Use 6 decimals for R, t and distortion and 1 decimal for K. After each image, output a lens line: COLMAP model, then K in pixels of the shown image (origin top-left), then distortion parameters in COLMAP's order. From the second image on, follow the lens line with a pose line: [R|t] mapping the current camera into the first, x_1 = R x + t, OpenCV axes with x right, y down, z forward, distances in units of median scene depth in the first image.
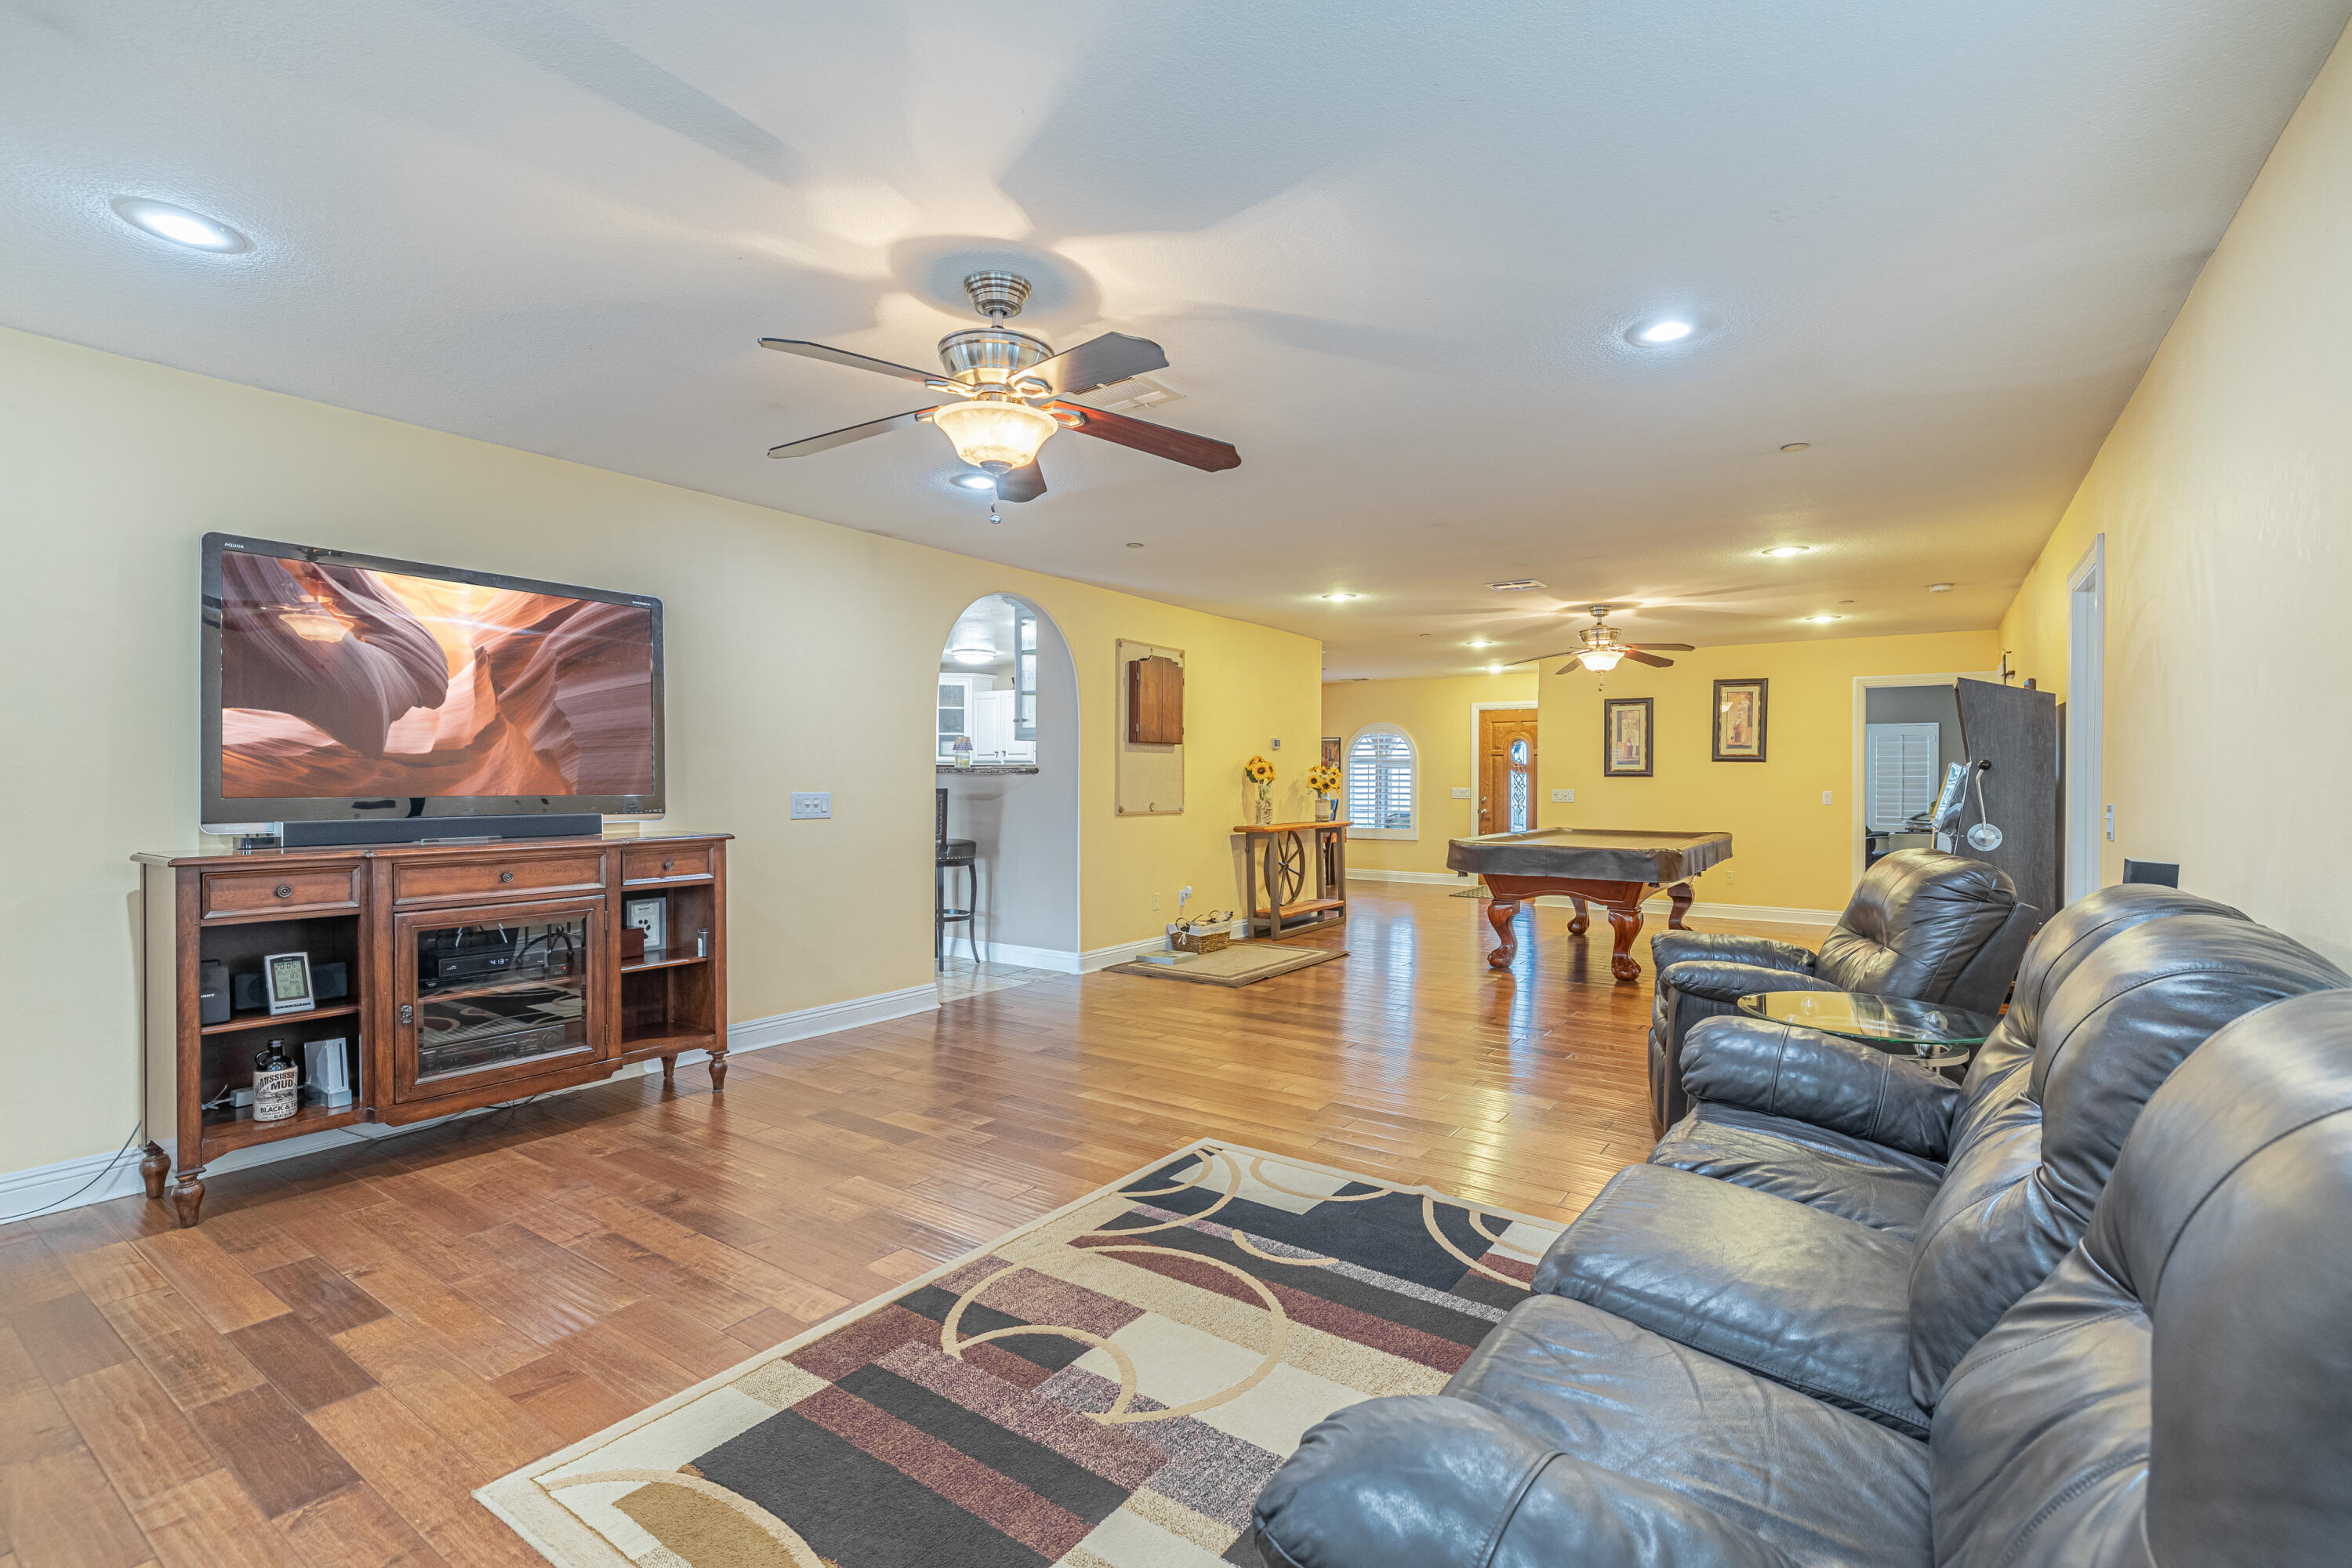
lens RADIAL K [[1009.0, 0, 1176.9], [0, 1009.0, 783.0], [0, 0, 1]] dist [0.004310, -0.000553]
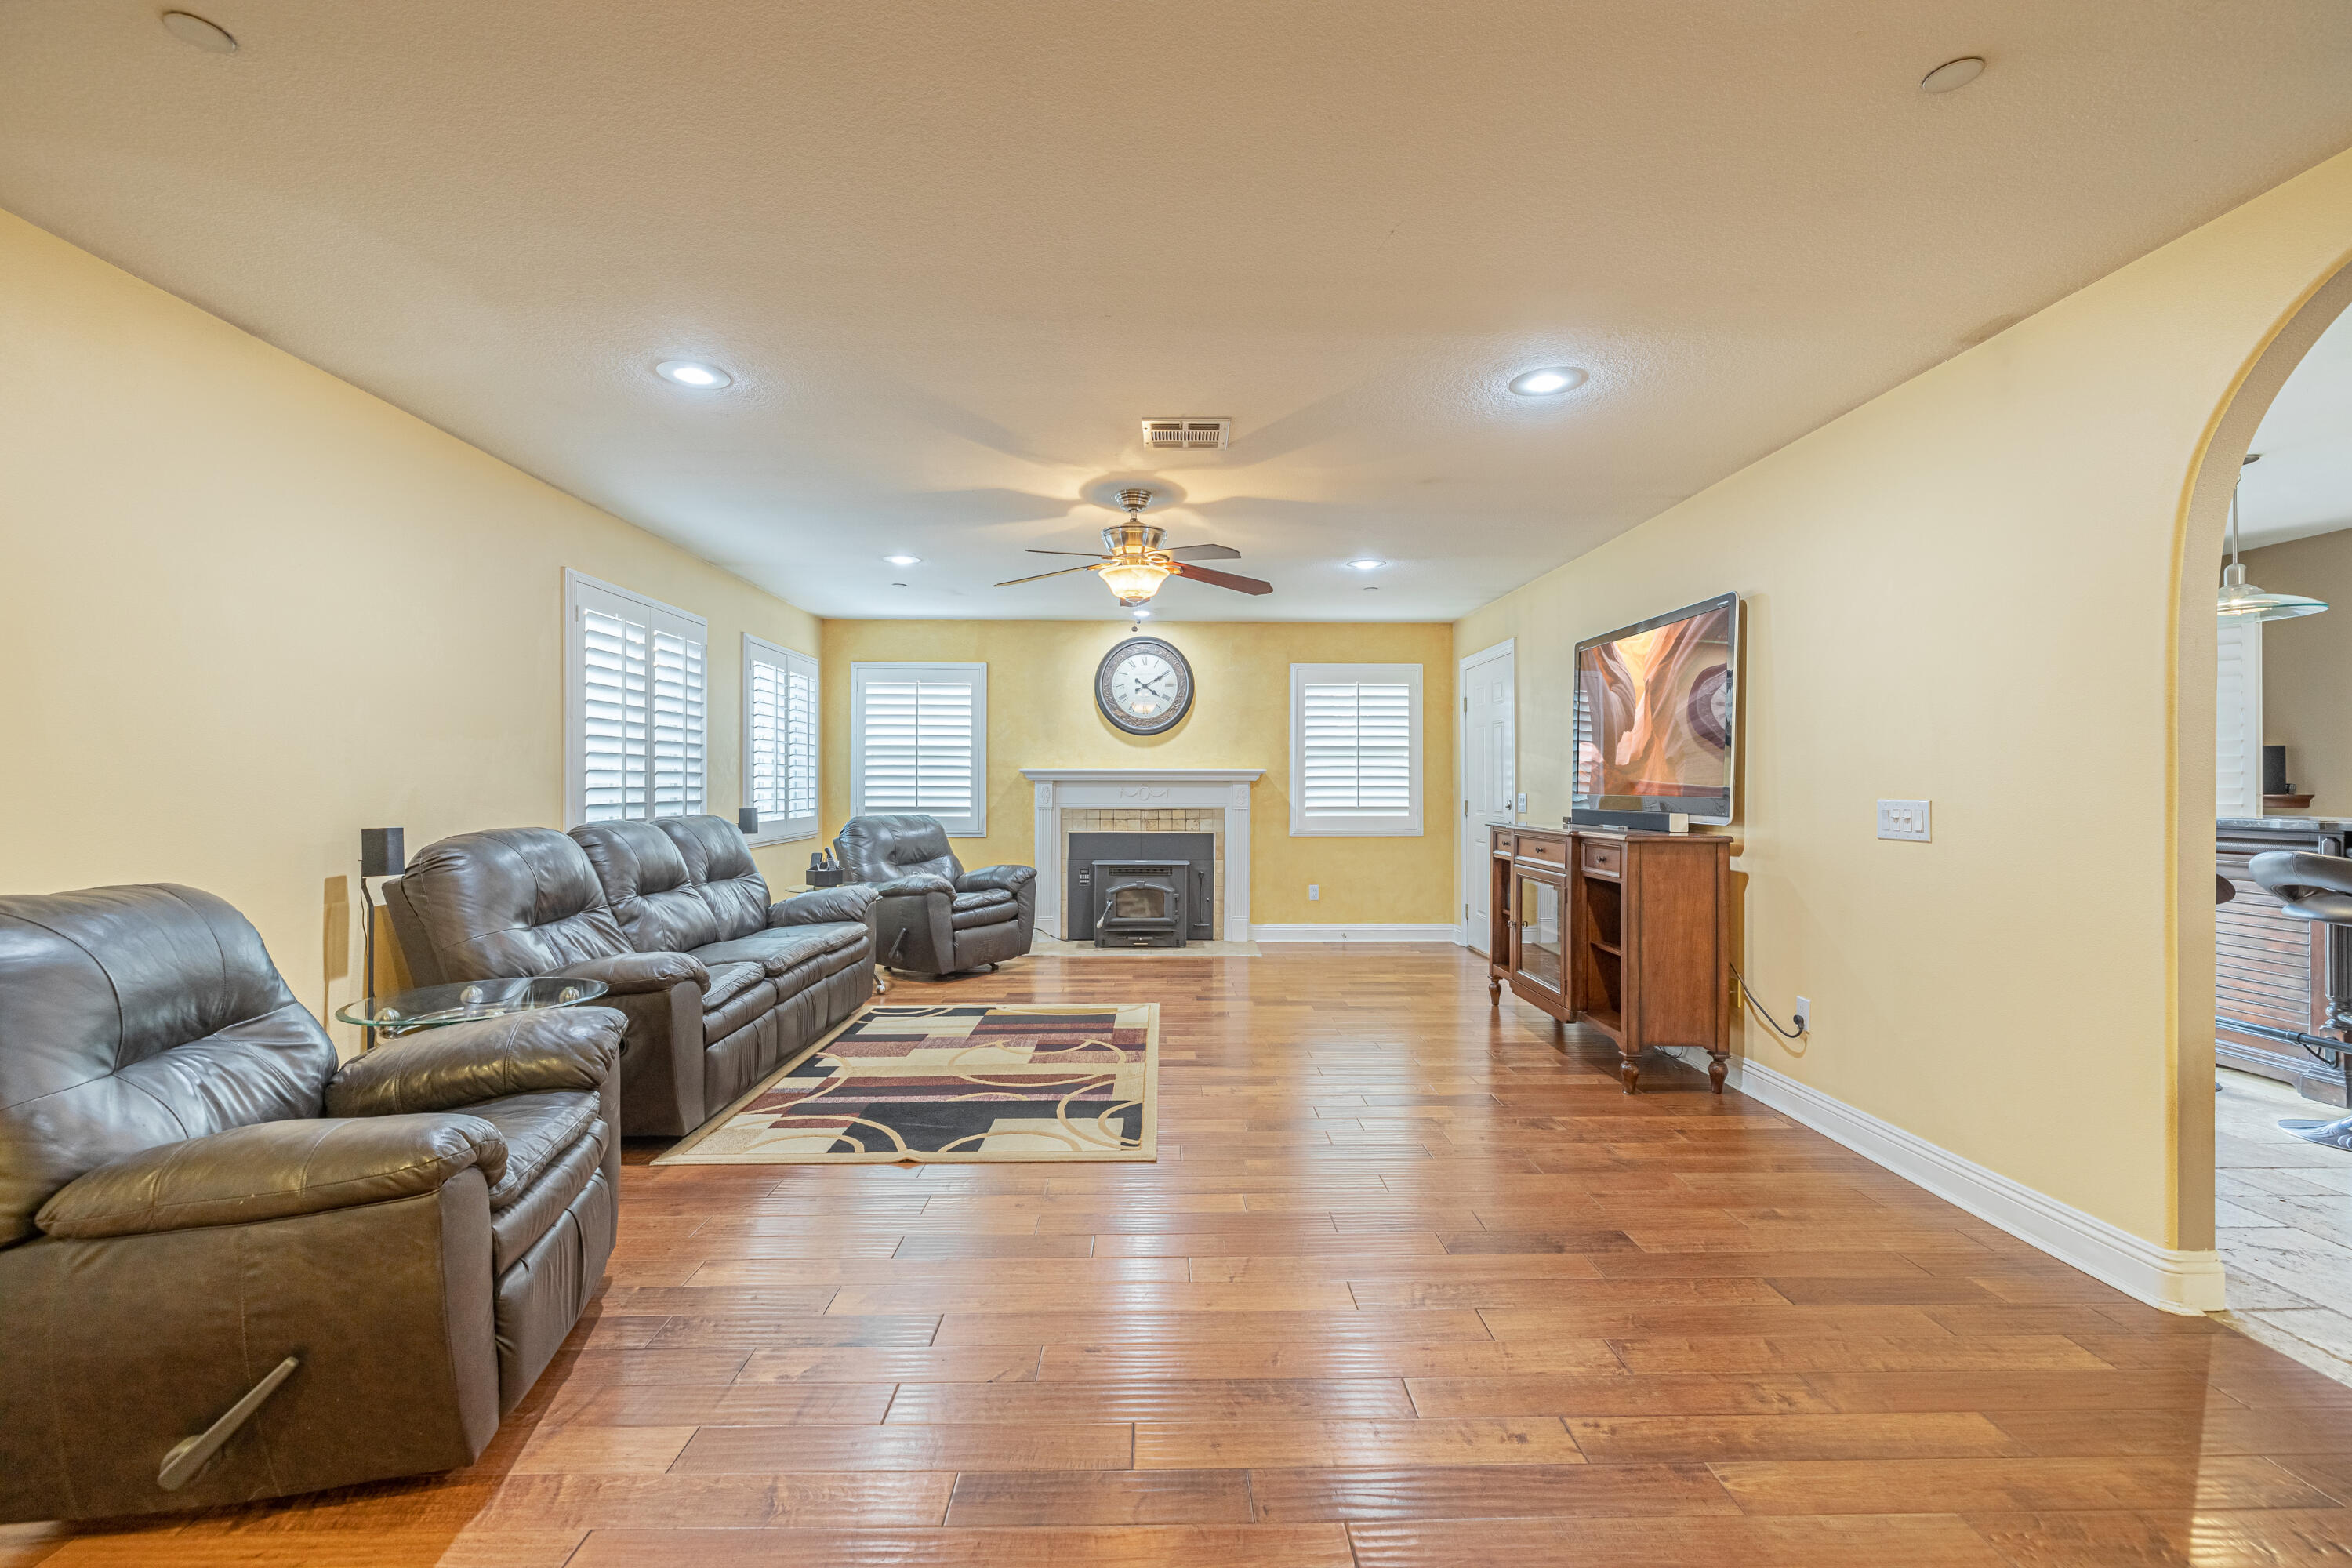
lens RADIAL K [[1009.0, 0, 1176.9], [0, 1009.0, 783.0], [0, 0, 1]] dist [0.004310, -0.000553]
pose [[-0.799906, -0.012415, -0.599997, 0.688953], [-0.012395, 0.999914, -0.004165, 0.010878], [0.599997, 0.004106, -0.799992, 2.097052]]
